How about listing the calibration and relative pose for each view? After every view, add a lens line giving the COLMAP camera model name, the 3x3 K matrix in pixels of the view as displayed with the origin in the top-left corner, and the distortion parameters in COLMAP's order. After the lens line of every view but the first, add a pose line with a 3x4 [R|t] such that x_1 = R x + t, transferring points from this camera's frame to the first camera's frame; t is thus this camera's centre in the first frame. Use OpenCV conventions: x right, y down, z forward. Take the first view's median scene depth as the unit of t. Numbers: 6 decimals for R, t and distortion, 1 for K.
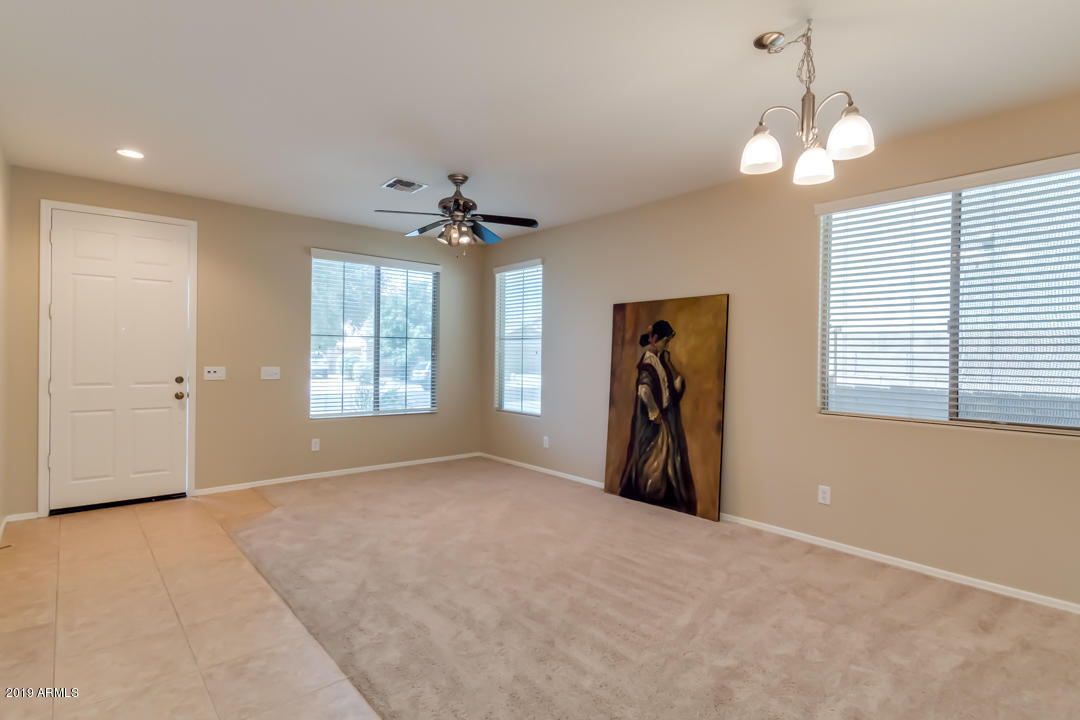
lens RADIAL K [[541.2, 0, 544.5], [0, 541.2, 354.3], [0, 0, 1]] dist [0.013042, -0.000940]
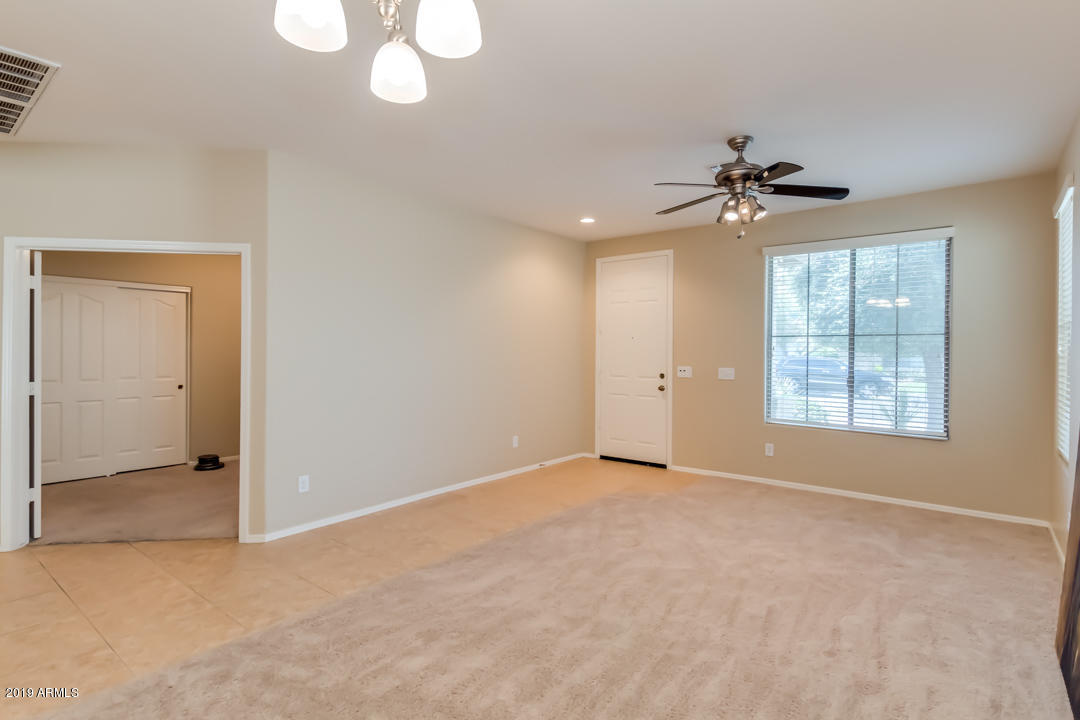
lens RADIAL K [[541.2, 0, 544.5], [0, 541.2, 354.3], [0, 0, 1]] dist [0.013042, -0.000940]
pose [[0.176703, -0.004998, -0.984252, 0.536129], [-0.002931, 0.999980, -0.005604, 0.003822], [0.984260, 0.003875, 0.176685, 0.503133]]
